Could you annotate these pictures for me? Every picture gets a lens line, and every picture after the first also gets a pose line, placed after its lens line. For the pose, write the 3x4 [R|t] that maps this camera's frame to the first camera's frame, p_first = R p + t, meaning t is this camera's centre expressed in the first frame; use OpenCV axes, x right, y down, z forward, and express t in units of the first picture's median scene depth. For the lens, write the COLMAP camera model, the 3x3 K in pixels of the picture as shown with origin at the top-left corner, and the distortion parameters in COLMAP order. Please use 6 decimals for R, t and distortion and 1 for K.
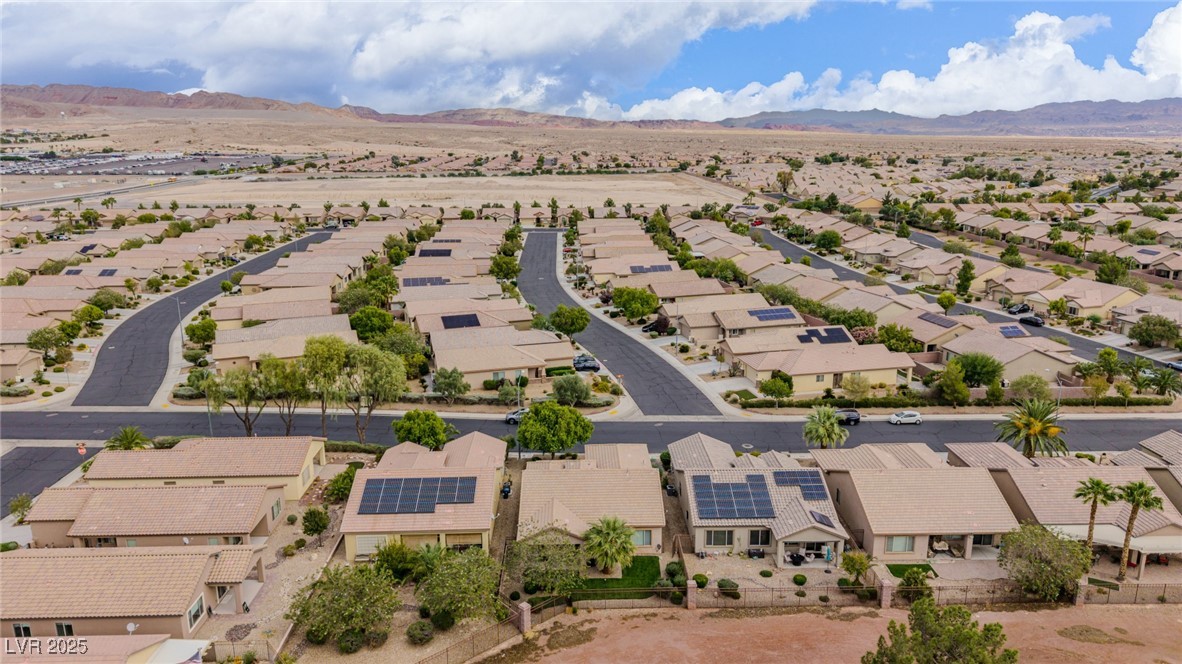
lens RADIAL K [[782.3, 0, 597.5], [0, 782.3, 331.0], [0, 0, 1]] dist [0.059900, -0.075930]
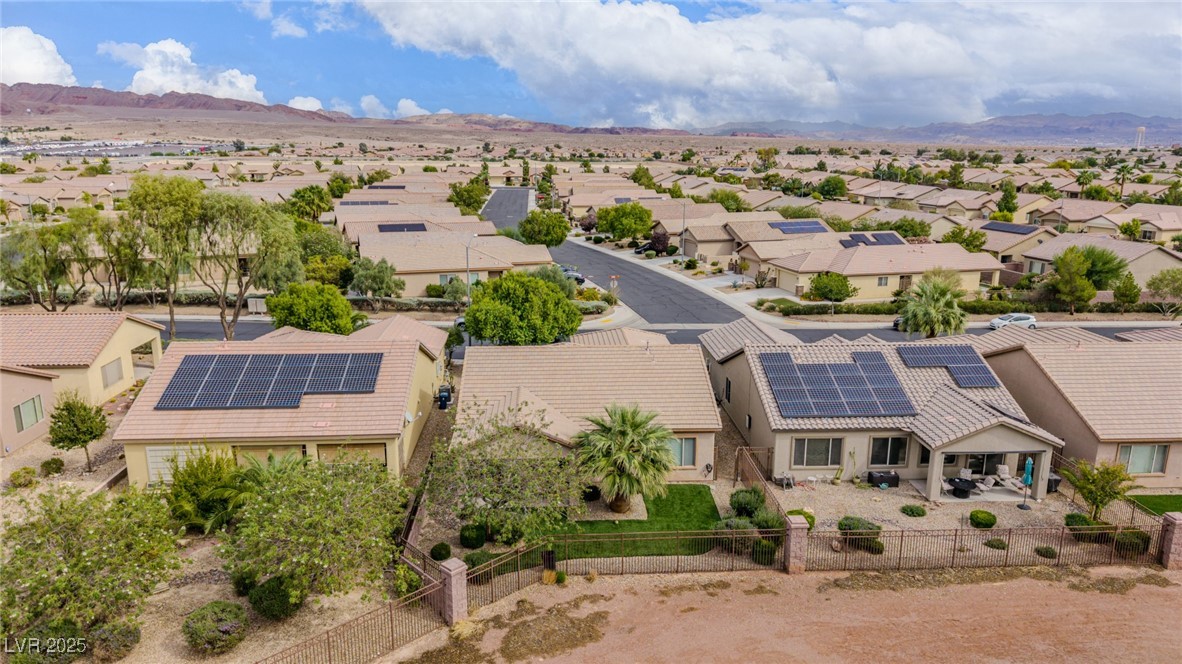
lens RADIAL K [[782.3, 0, 597.5], [0, 782.3, 331.0], [0, 0, 1]] dist [0.059900, -0.075930]
pose [[0.999388, 0.001226, 0.034959, -0.013003], [-0.001412, 0.999985, 0.005303, 0.111654], [-0.034952, -0.005349, 0.999375, 0.286894]]
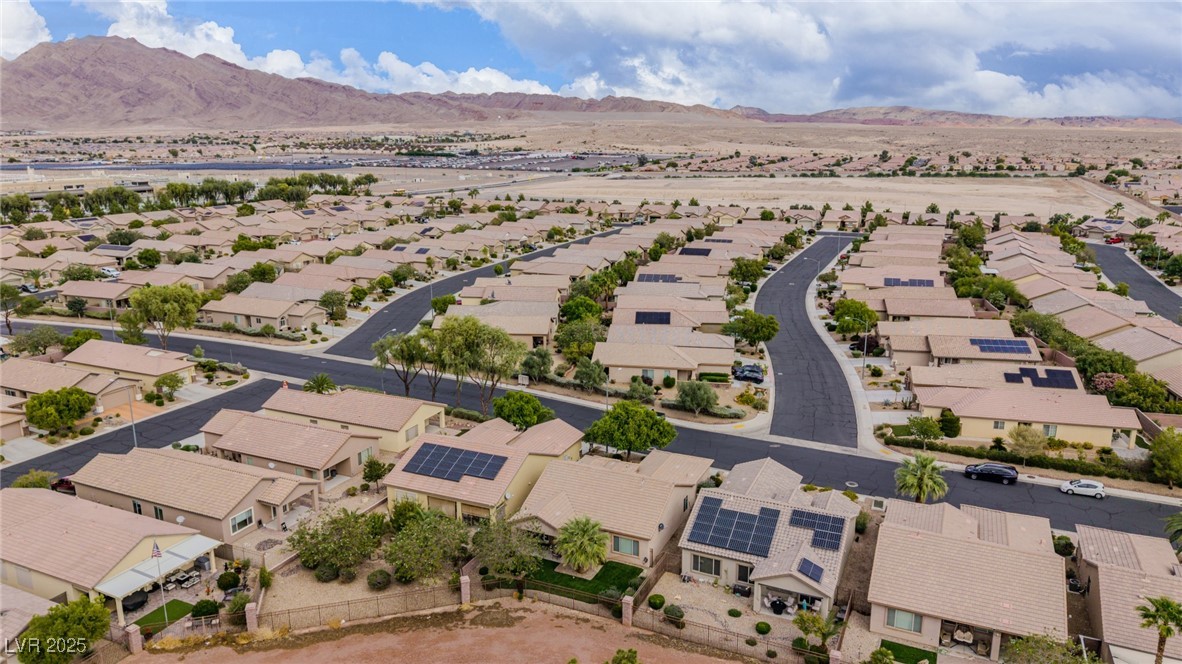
lens RADIAL K [[782.3, 0, 597.5], [0, 782.3, 331.0], [0, 0, 1]] dist [0.059900, -0.075930]
pose [[0.901367, 0.105111, -0.420105, 0.258950], [-0.105079, 0.994191, 0.023294, -0.015699], [0.420113, 0.023148, 0.907176, 0.052725]]
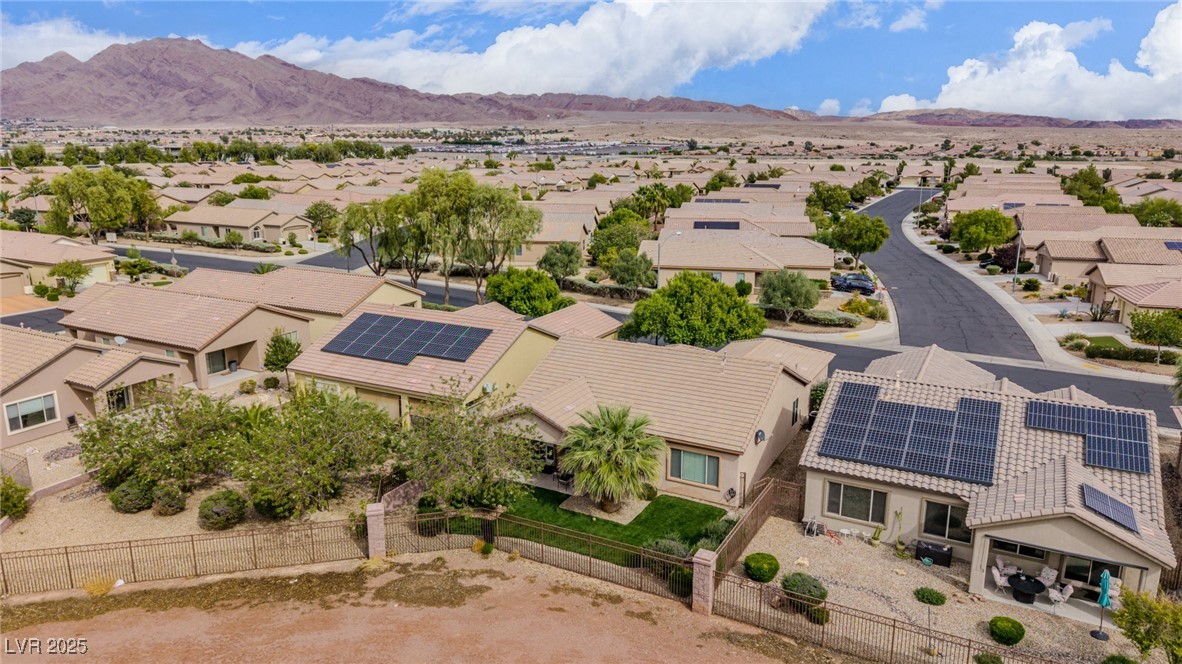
lens RADIAL K [[792.0, 0, 591.0], [0, 792.0, 332.0], [0, 0, 1]] dist [0.041672, -0.042277]
pose [[0.870350, 0.121091, -0.477313, 0.149510], [-0.116922, 0.992392, 0.038563, 0.102607], [0.478351, 0.022245, 0.877887, 0.317521]]
